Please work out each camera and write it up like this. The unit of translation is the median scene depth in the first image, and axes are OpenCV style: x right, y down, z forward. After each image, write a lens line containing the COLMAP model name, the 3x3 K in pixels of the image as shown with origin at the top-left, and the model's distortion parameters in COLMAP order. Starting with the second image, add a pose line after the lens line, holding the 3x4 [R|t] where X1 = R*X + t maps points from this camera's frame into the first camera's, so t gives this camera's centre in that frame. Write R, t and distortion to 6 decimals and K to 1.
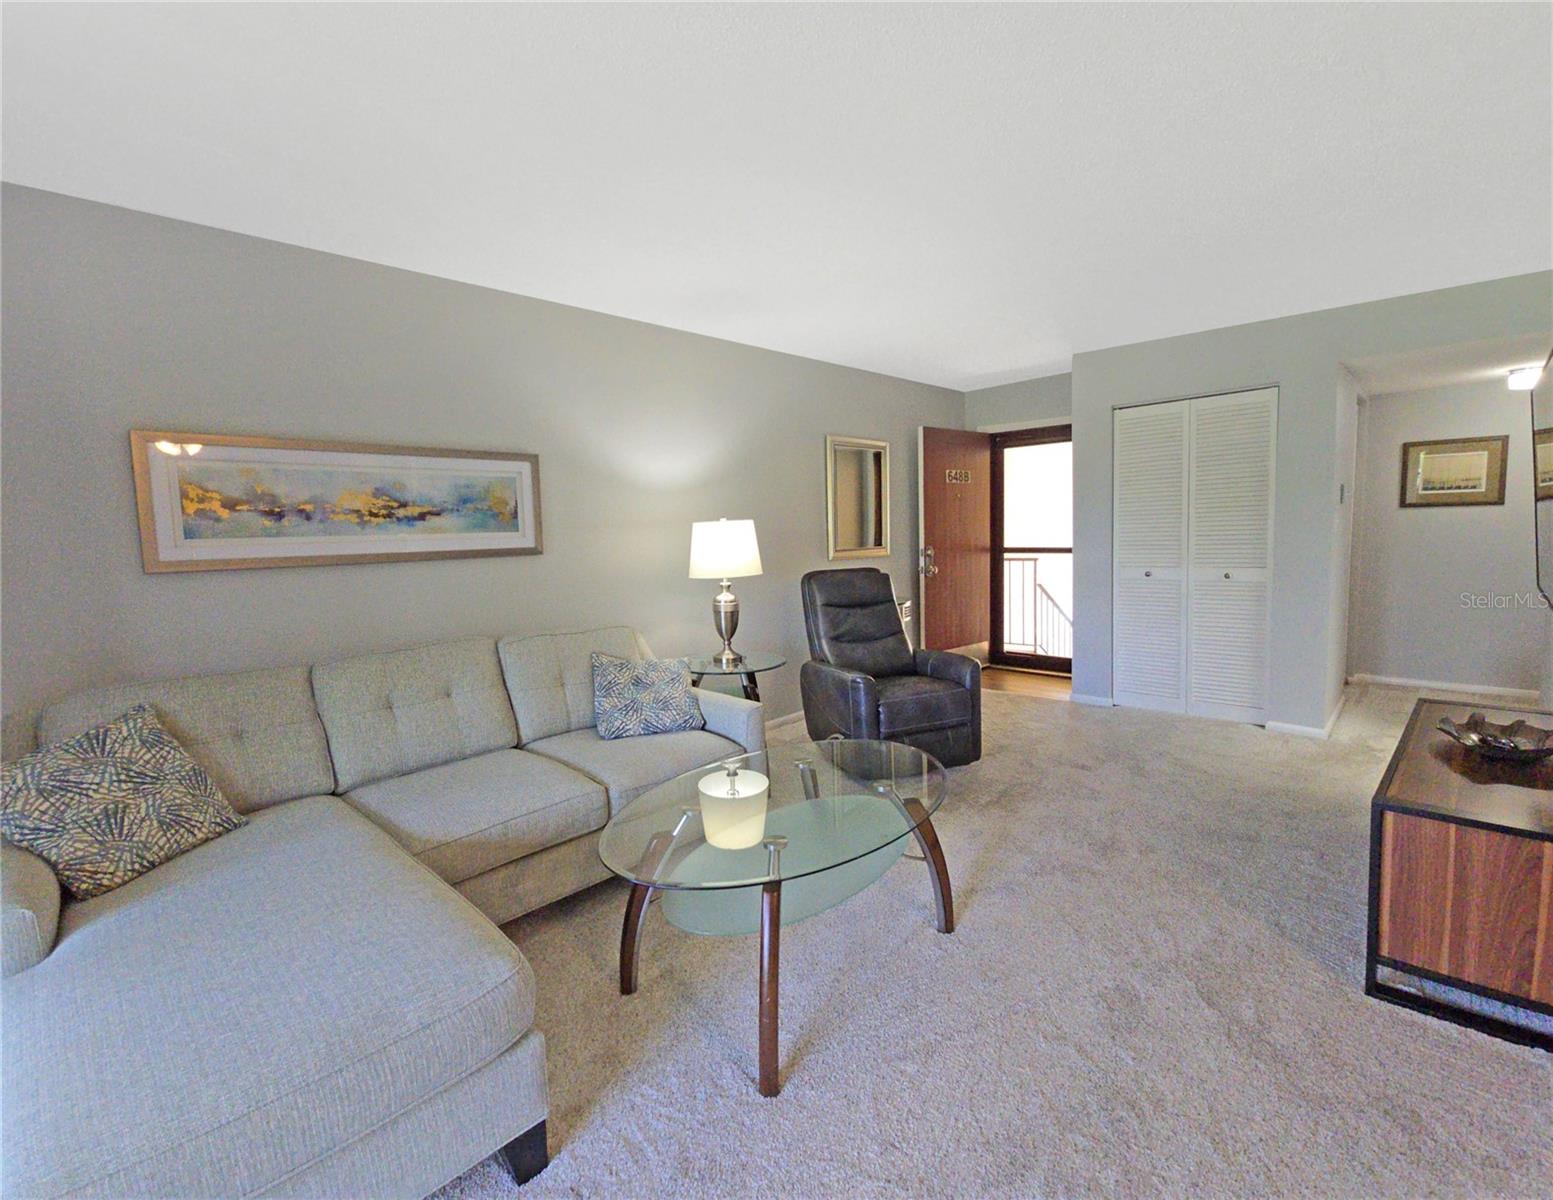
lens RADIAL K [[681.0, 0, 783.6], [0, 681.0, 607.3], [0, 0, 1]] dist [-0.000268, -0.002379]
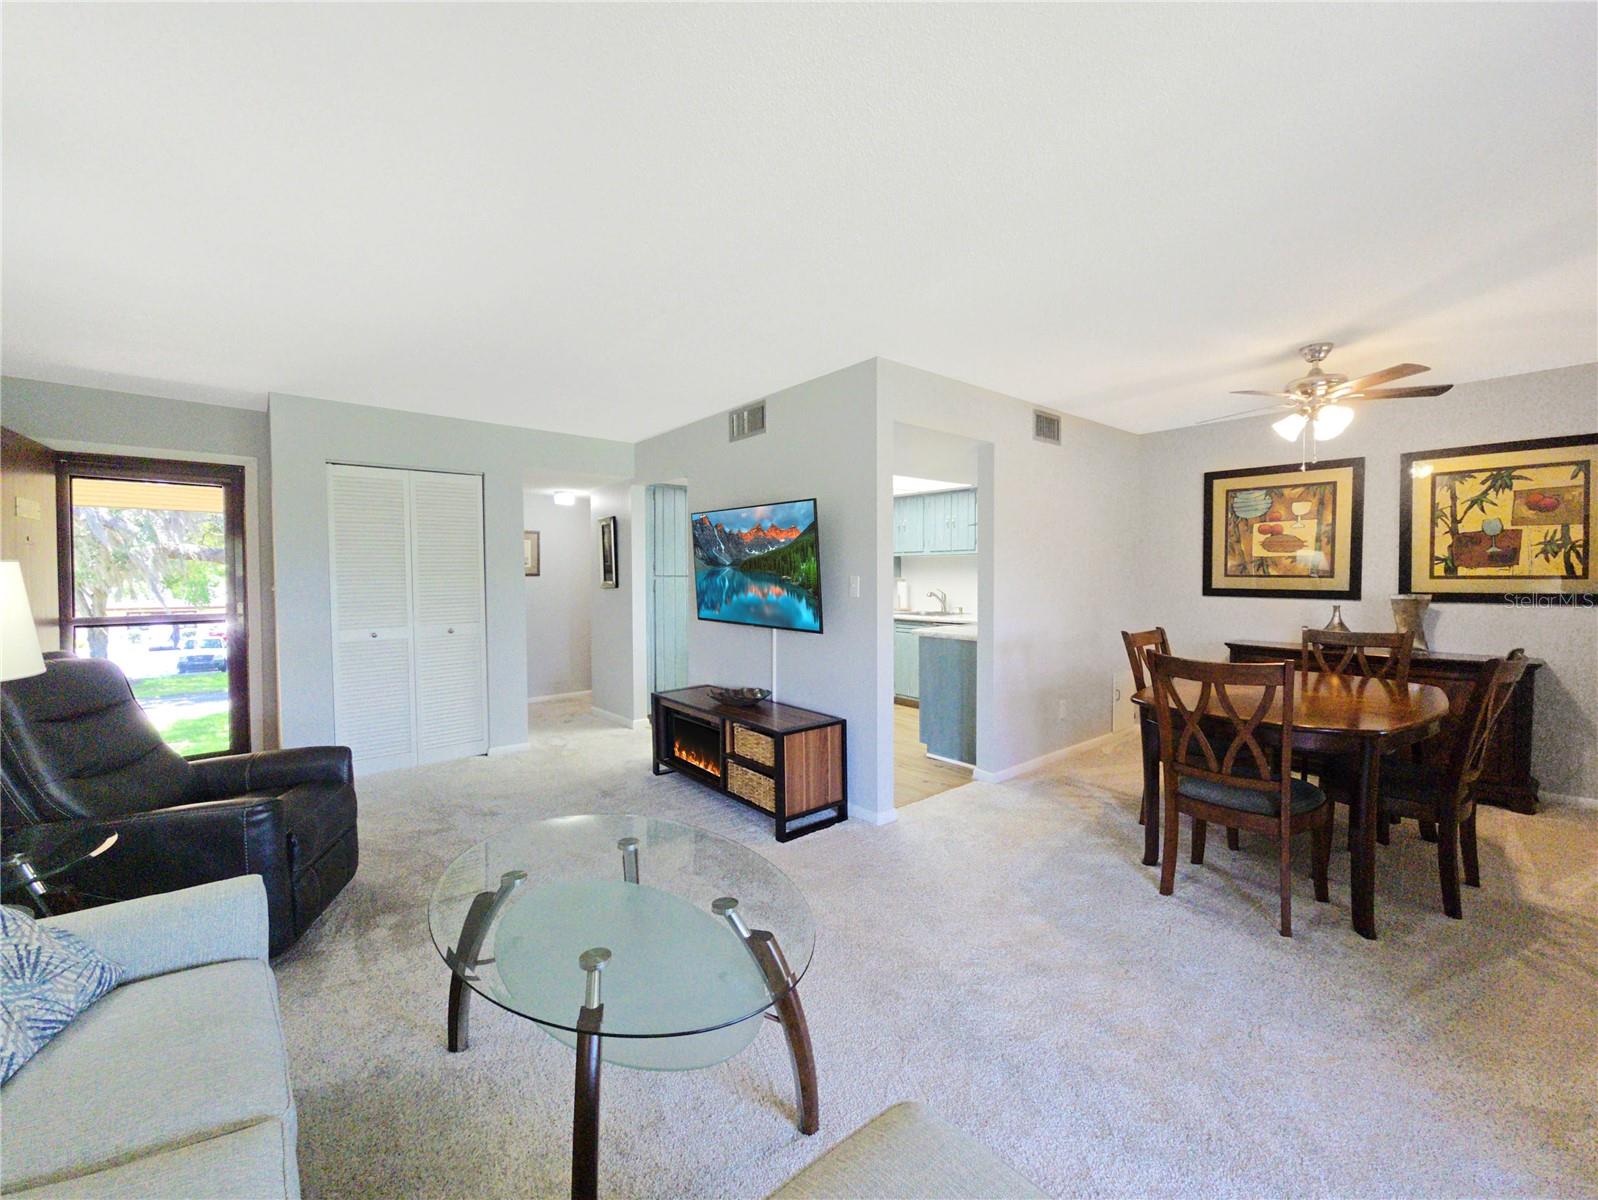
lens RADIAL K [[646.6, 0, 804.6], [0, 646.6, 593.8], [0, 0, 1]] dist [0.019652, 0.000025]
pose [[0.104122, -0.002095, 0.994562, -0.535916], [0.116924, 0.993089, -0.010149, -0.040139], [-0.987668, 0.117345, 0.103647, 0.418331]]
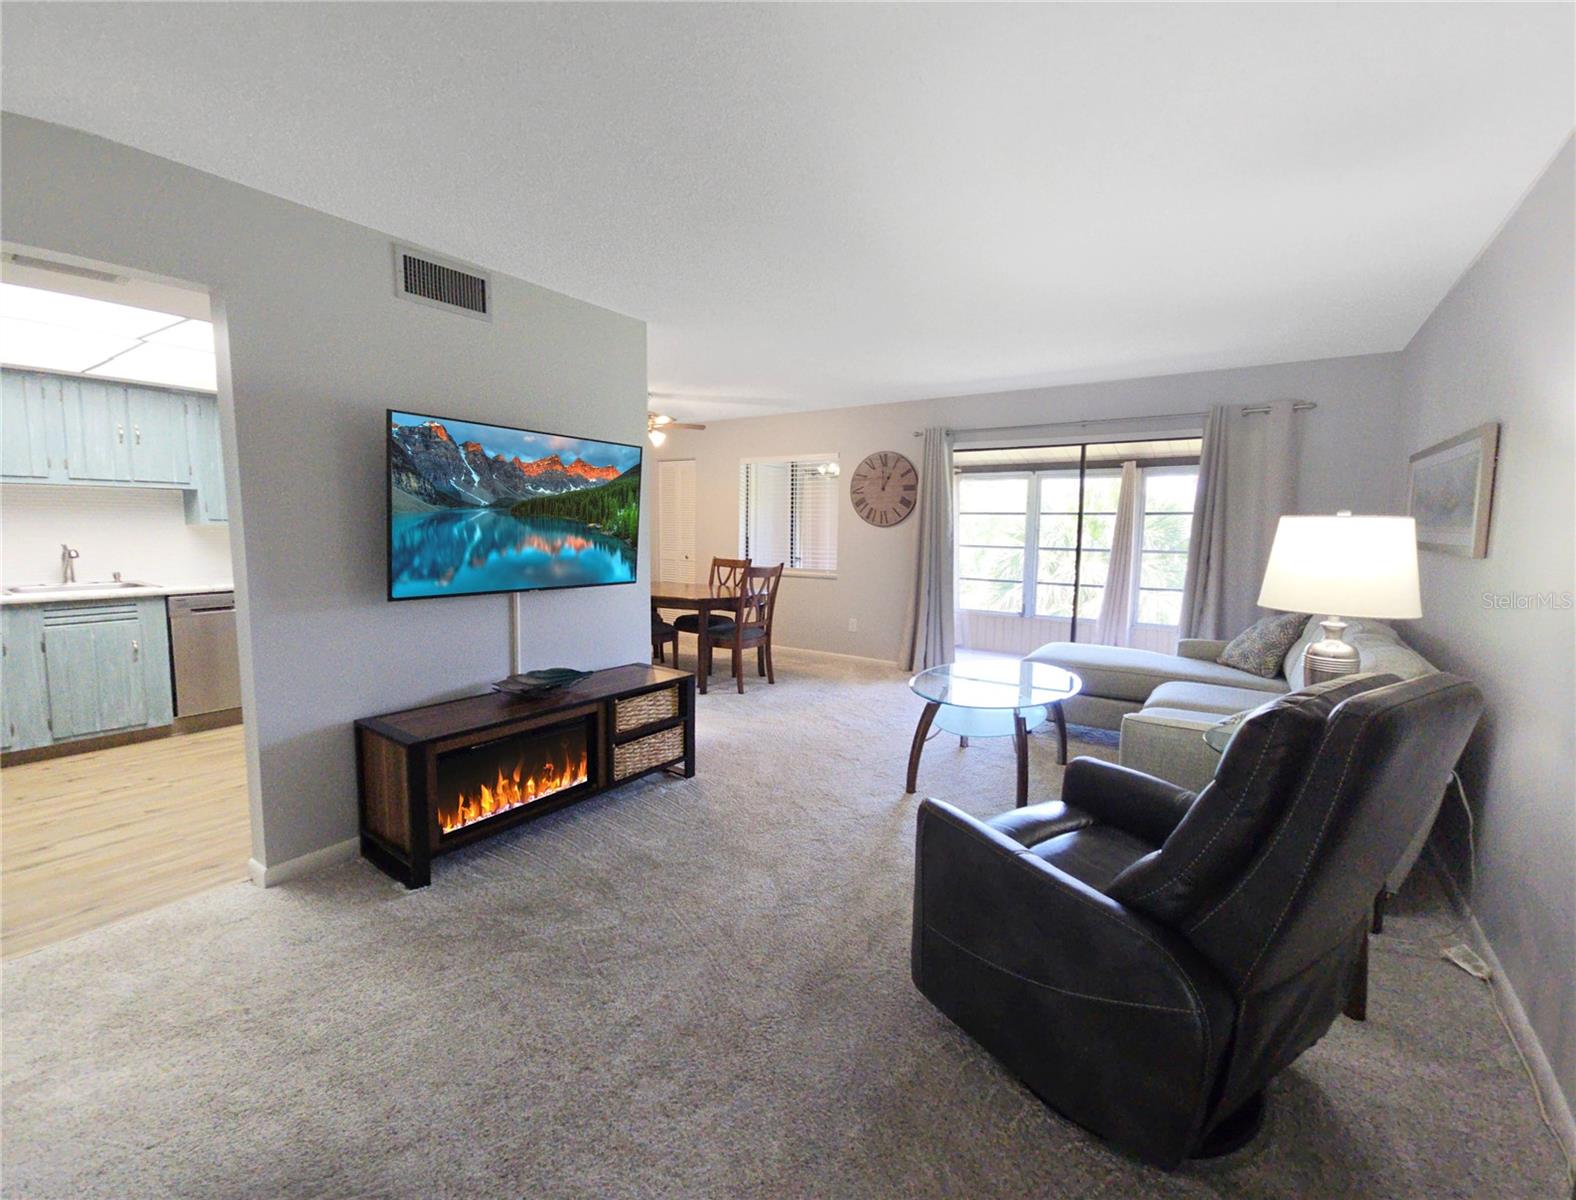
lens RADIAL K [[691.1, 0, 807.2], [0, 691.1, 587.1], [0, 0, 1]] dist [-0.000268, -0.002379]
pose [[-0.983483, 0.038223, -0.176919, 0.510297], [0.000127, 0.977594, 0.210499, -0.221378], [0.181001, 0.206999, -0.961452, 1.715190]]
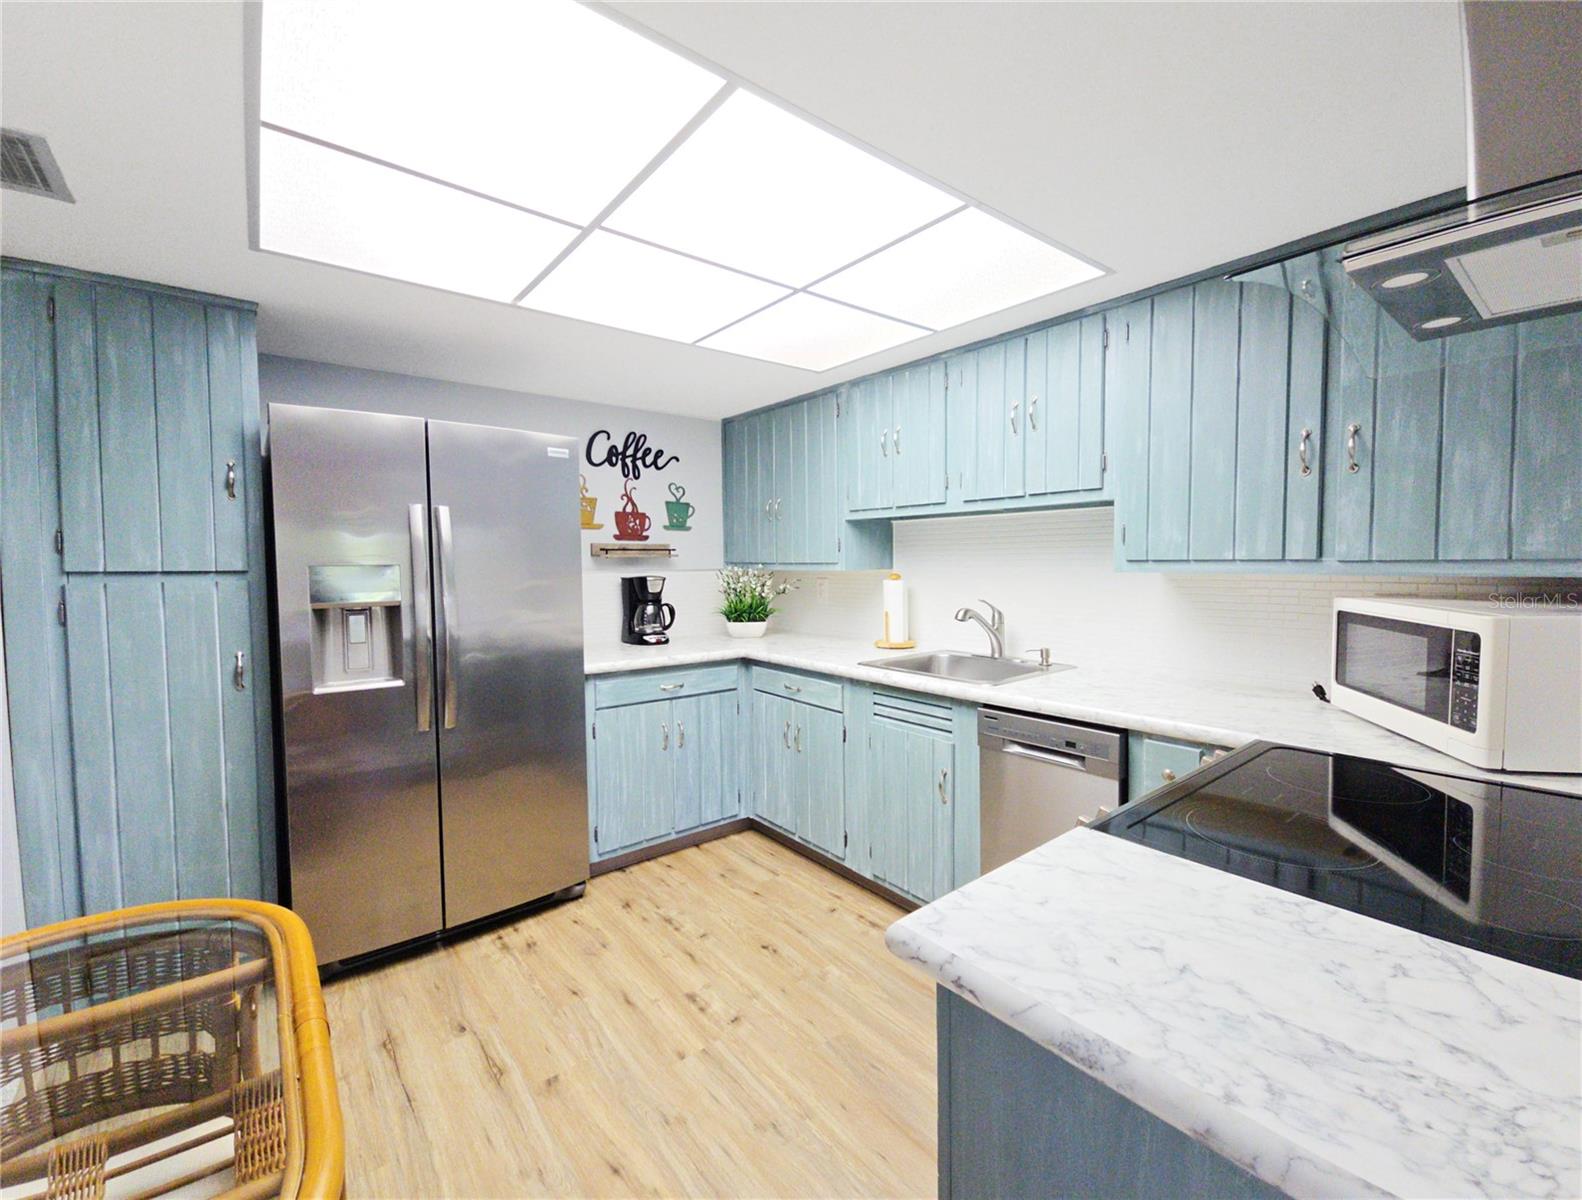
lens RADIAL K [[677.3, 0, 787.6], [0, 677.3, 588.2], [0, 0, 1]] dist [0.002260, 0.000195]
pose [[0.136763, -0.015391, 0.990484, 0.766087], [0.120892, 0.992665, -0.001267, -0.071521], [-0.983199, 0.119915, 0.137621, 0.326484]]
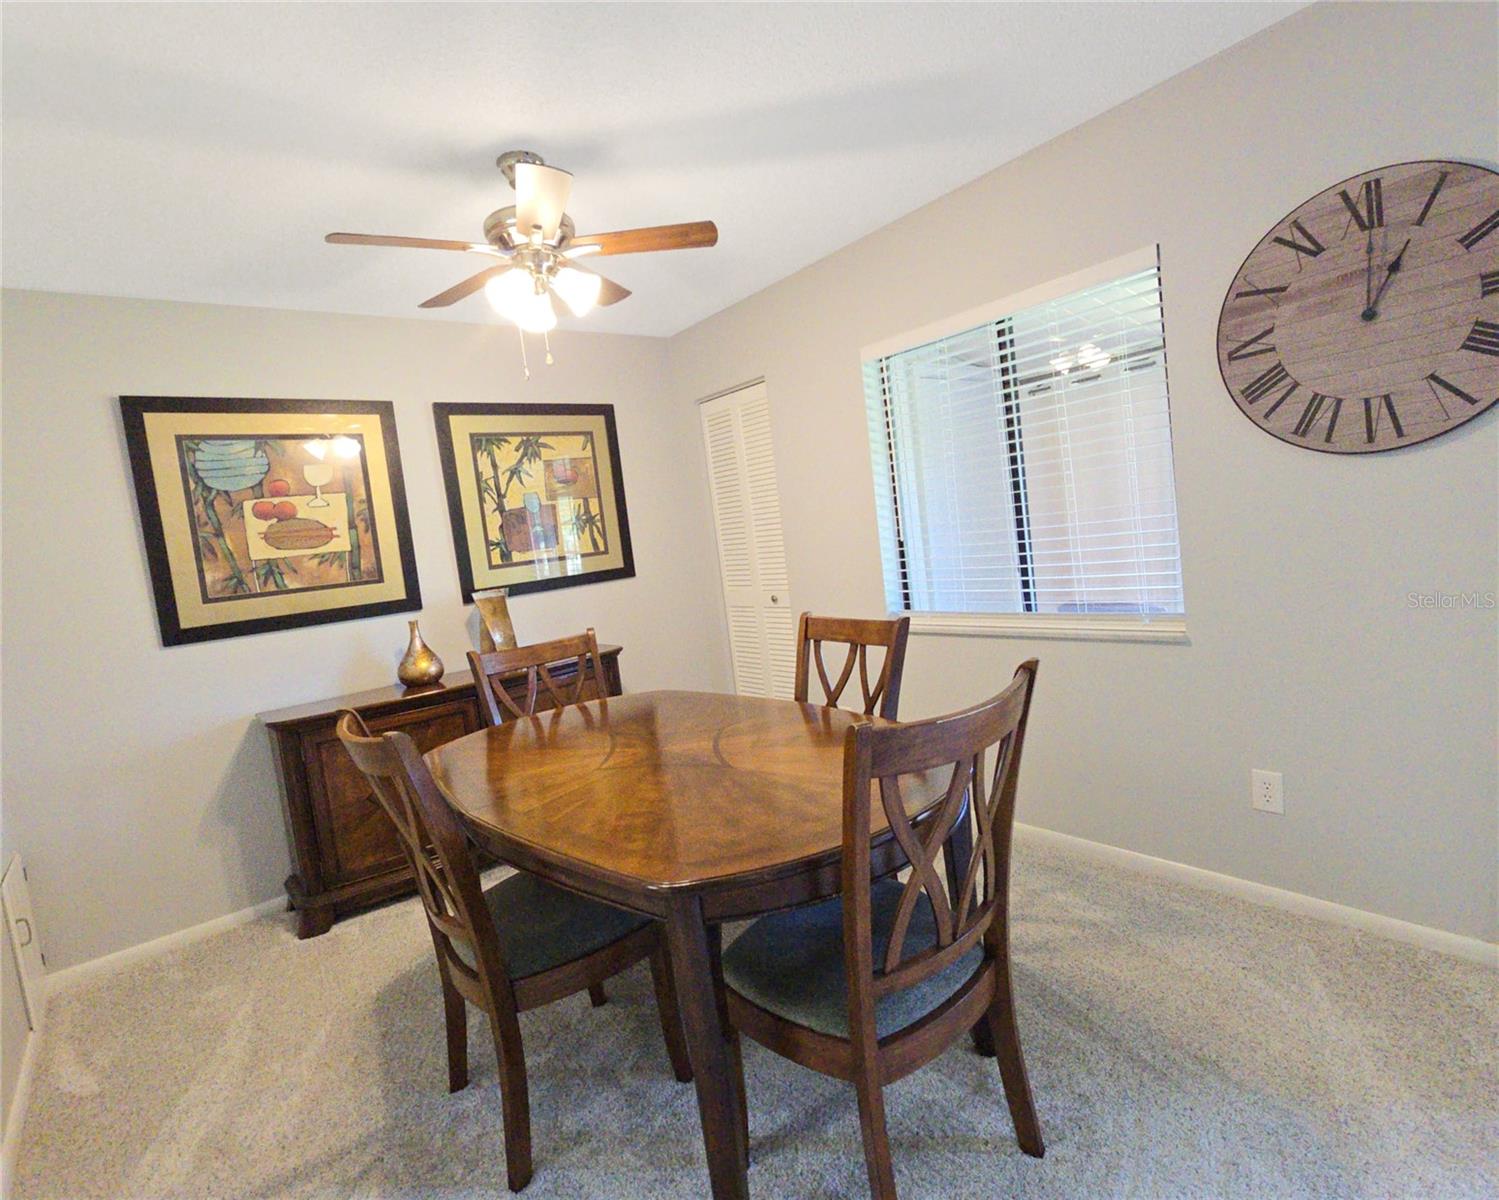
lens RADIAL K [[735.1, 0, 758.7], [0, 735.1, 587.2], [0, 0, 1]] dist [0.002631, 0.000284]
pose [[-0.978683, 0.142595, 0.147802, 0.336830], [0.169172, 0.967780, 0.186501, -0.052709], [-0.116446, 0.207530, -0.971273, 0.381994]]
